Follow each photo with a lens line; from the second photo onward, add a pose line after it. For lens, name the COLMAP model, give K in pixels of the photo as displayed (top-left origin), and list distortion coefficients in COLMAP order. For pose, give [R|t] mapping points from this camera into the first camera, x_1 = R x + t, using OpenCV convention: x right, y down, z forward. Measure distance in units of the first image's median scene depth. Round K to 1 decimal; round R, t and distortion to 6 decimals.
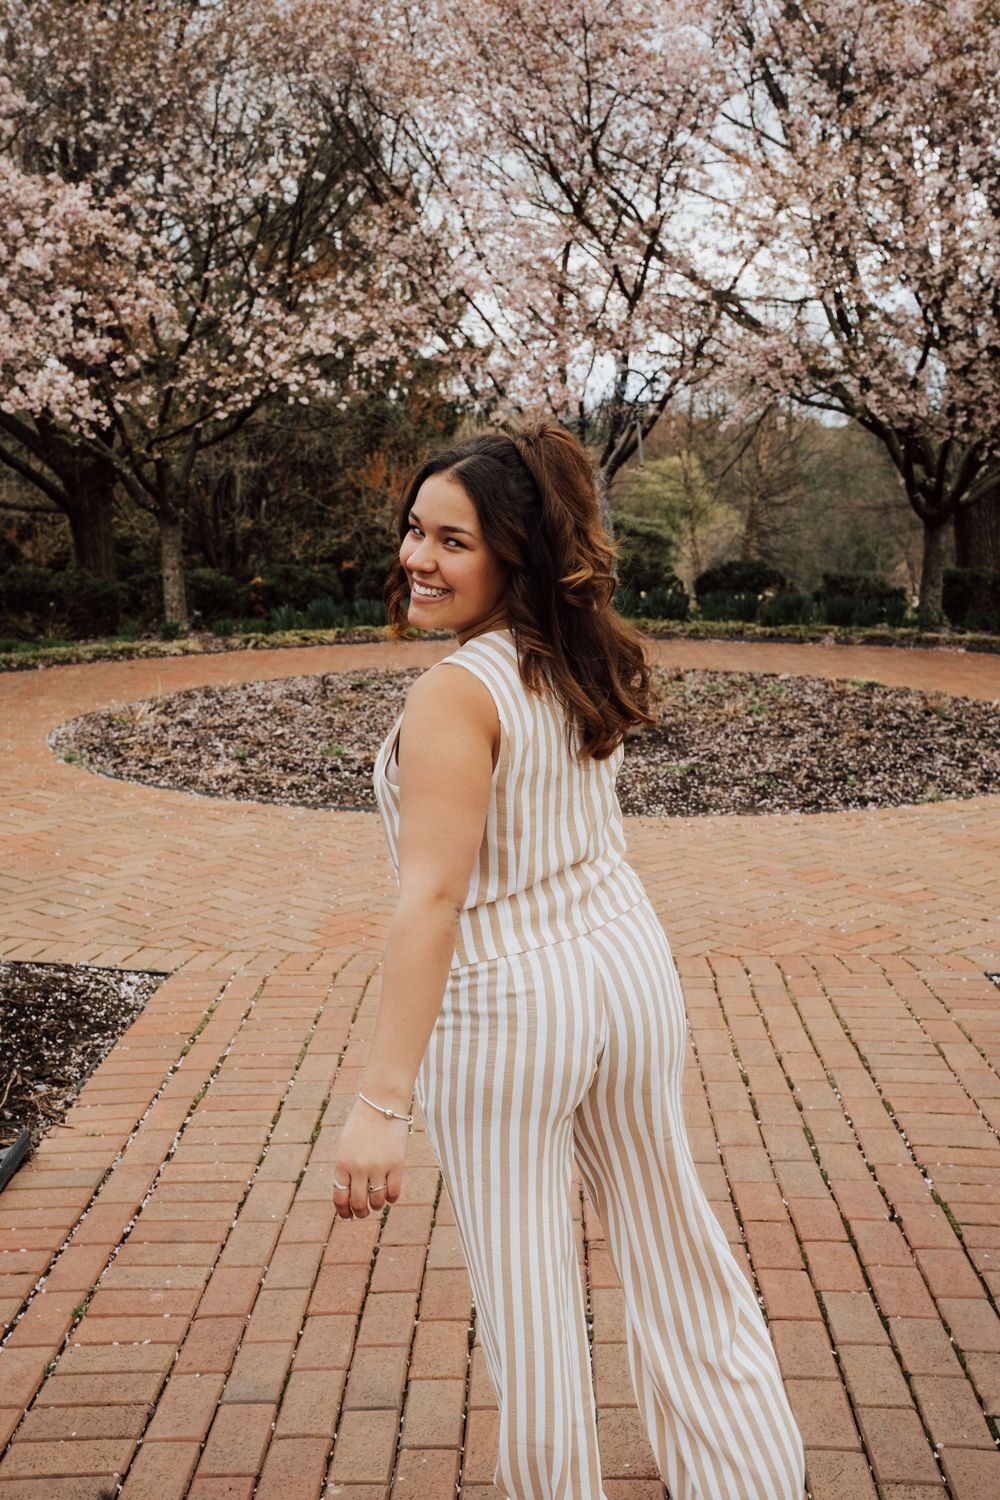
lens RADIAL K [[1764.3, 0, 500.0], [0, 1764.3, 750.0], [0, 0, 1]] dist [0.080572, 0.019631]
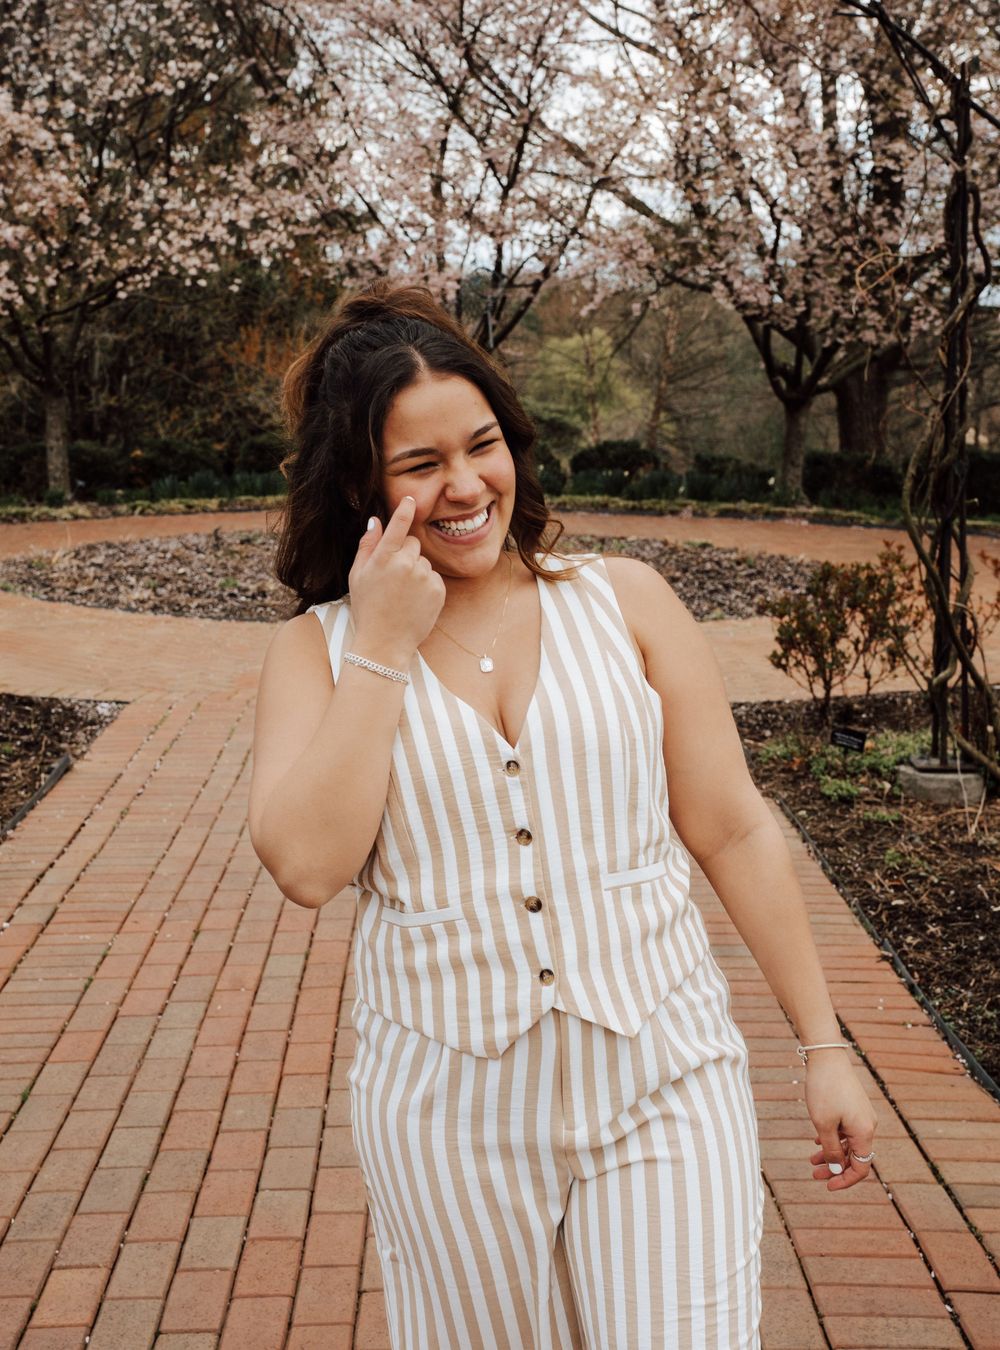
lens RADIAL K [[2005.7, 0, 468.7], [0, 2005.7, 675.7], [0, 0, 1]] dist [0.026465, -0.083865]
pose [[0.999056, 0.009300, 0.042436, 0.006146], [-0.009526, 0.999941, 0.005129, 0.037954], [-0.042386, -0.005529, 0.999086, -0.246216]]
